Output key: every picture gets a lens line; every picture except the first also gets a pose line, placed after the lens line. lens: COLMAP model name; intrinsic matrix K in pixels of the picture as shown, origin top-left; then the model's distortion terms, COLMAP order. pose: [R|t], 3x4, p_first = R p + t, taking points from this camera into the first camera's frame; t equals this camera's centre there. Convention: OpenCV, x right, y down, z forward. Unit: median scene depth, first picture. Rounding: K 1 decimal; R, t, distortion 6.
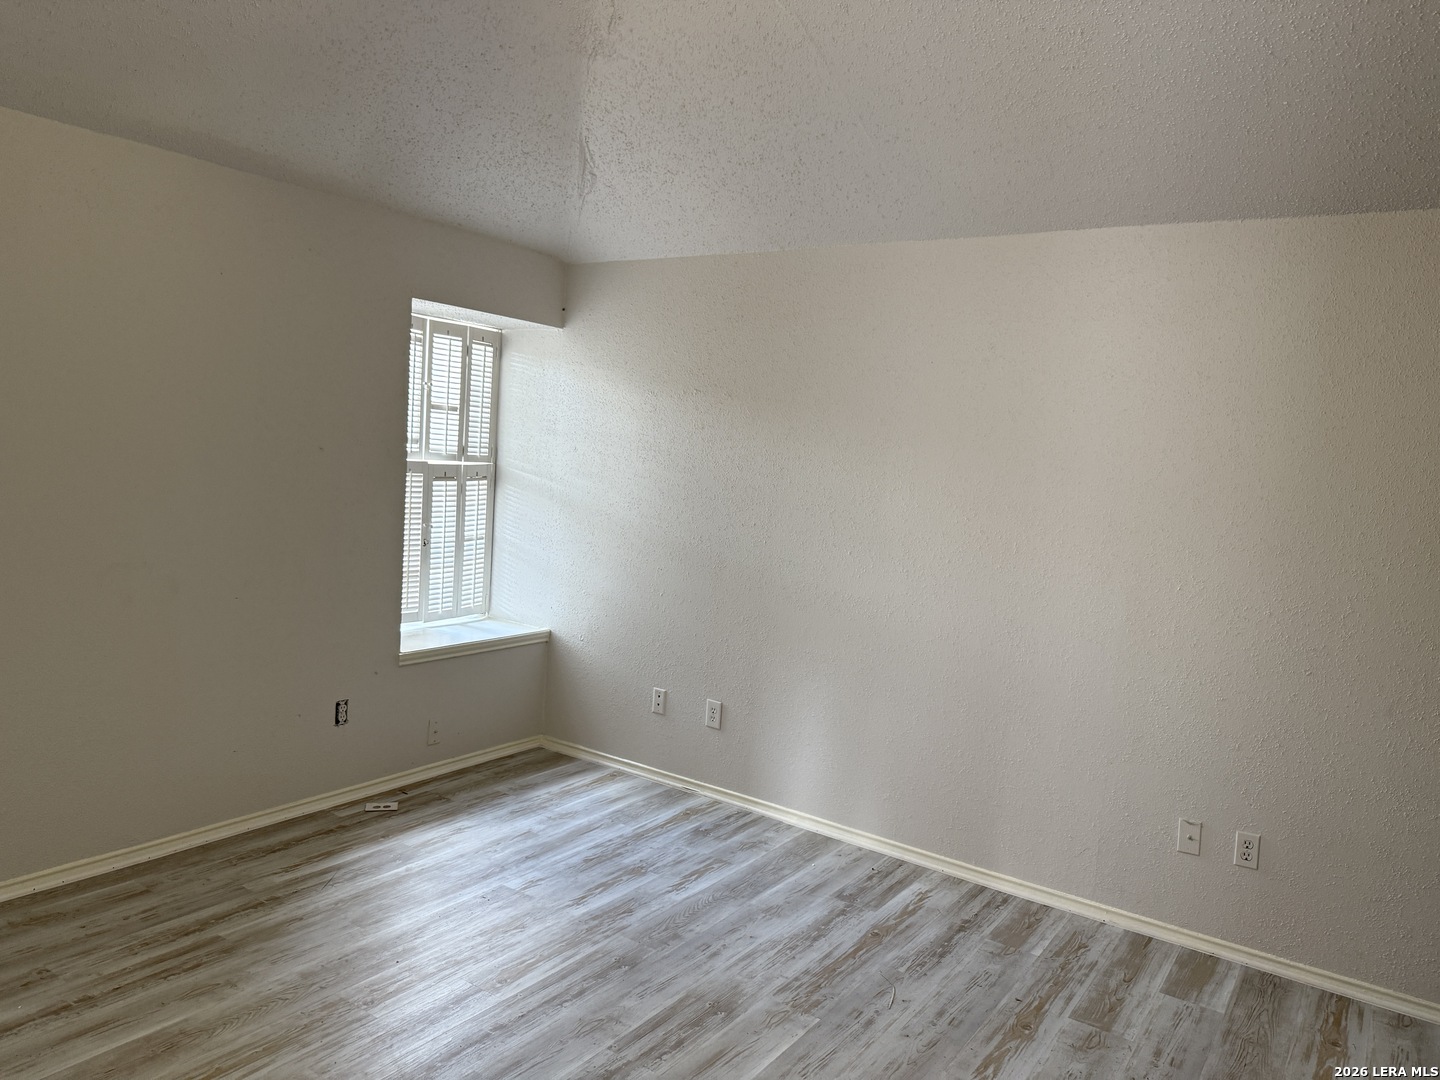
lens RADIAL K [[1004.1, 0, 720.0], [0, 1004.1, 540.0], [0, 0, 1]] dist [0.063013, -0.049287]
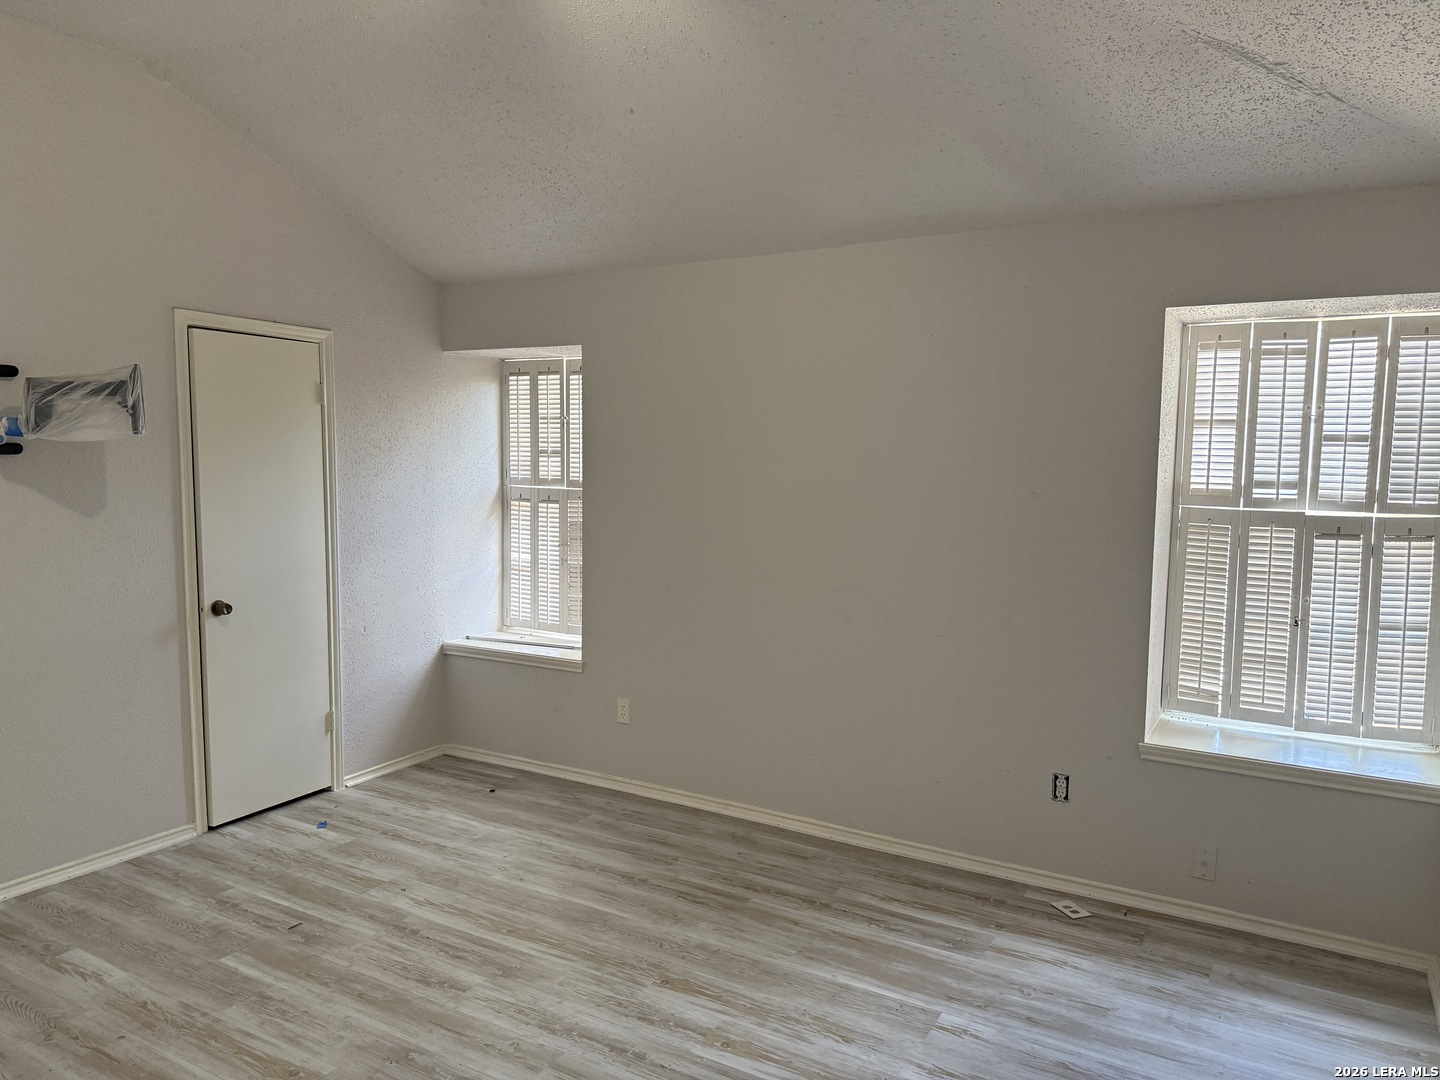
lens RADIAL K [[1004.1, 0, 720.0], [0, 1004.1, 540.0], [0, 0, 1]] dist [0.063013, -0.049287]
pose [[0.080207, 0.011235, -0.996715, 0.469638], [-0.096535, 0.995324, 0.003451, -0.020825], [0.992093, 0.095941, 0.080917, 0.575243]]
